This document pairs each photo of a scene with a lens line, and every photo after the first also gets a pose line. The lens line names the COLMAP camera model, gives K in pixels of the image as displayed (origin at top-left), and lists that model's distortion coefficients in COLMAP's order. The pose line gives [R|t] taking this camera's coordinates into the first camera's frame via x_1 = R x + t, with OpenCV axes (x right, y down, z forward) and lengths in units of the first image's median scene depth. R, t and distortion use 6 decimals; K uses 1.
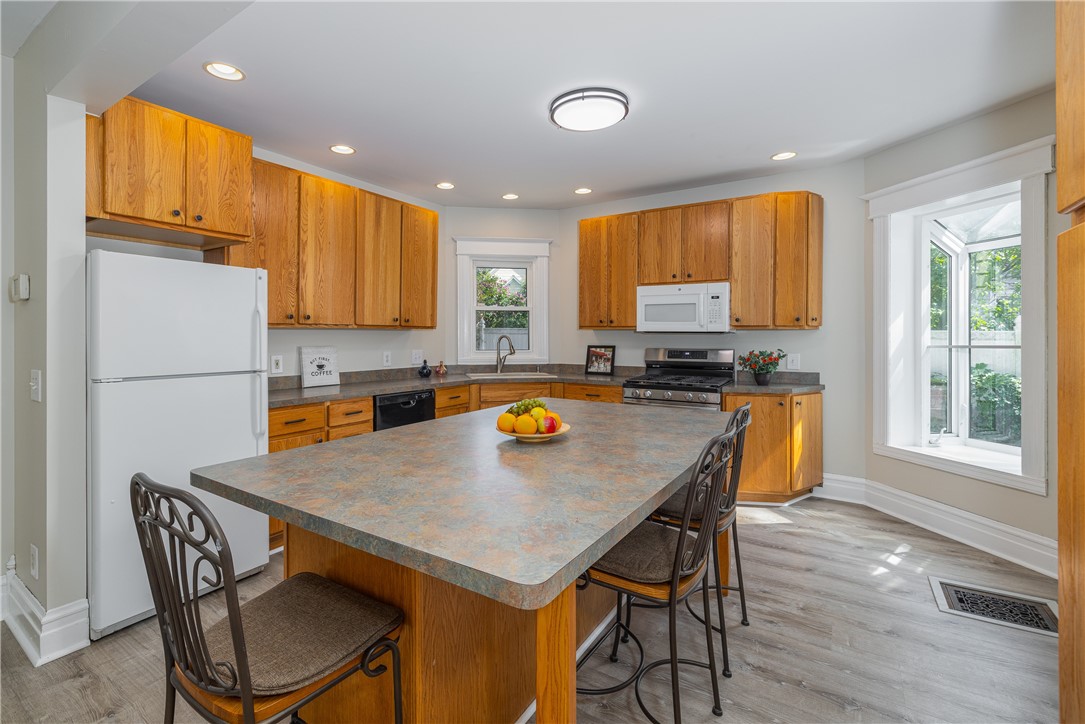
lens RADIAL K [[484.8, 0, 502.6], [0, 484.8, 340.7], [0, 0, 1]] dist [0.002045, -0.000621]
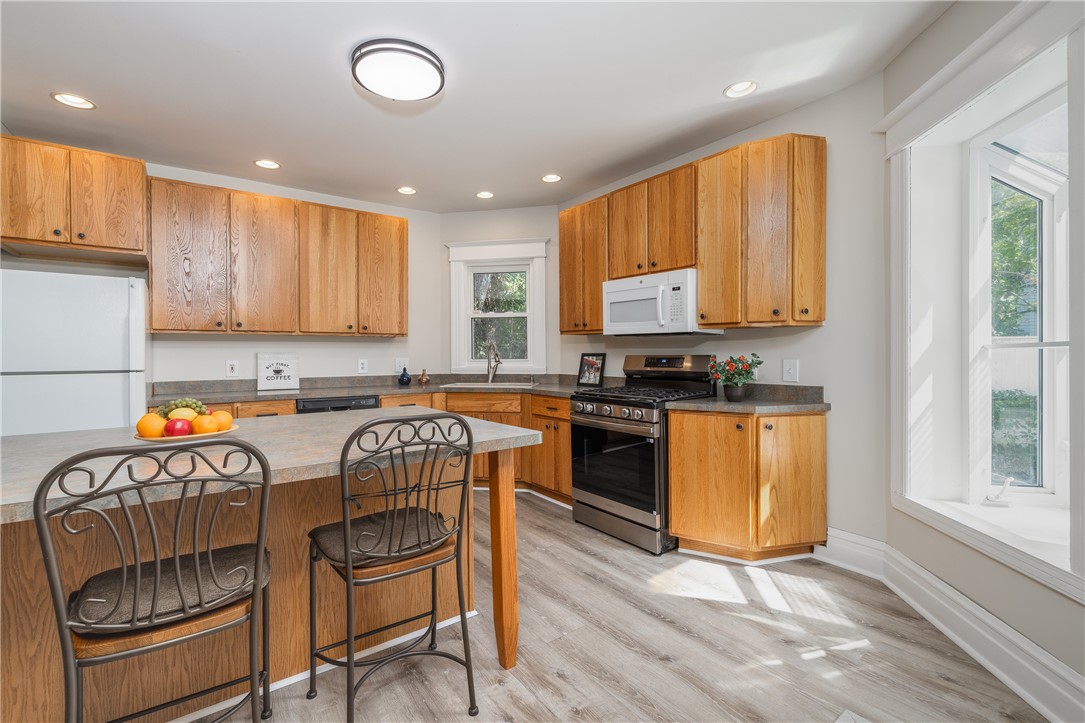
lens RADIAL K [[463.6, 0, 522.1], [0, 463.6, 361.4], [0, 0, 1]] dist [-0.004170, -0.000443]
pose [[0.942263, 0.001167, -0.334872, 0.460318], [0.001294, 0.999974, 0.007128, 0.023451], [0.334871, -0.007150, 0.942237, 0.209379]]
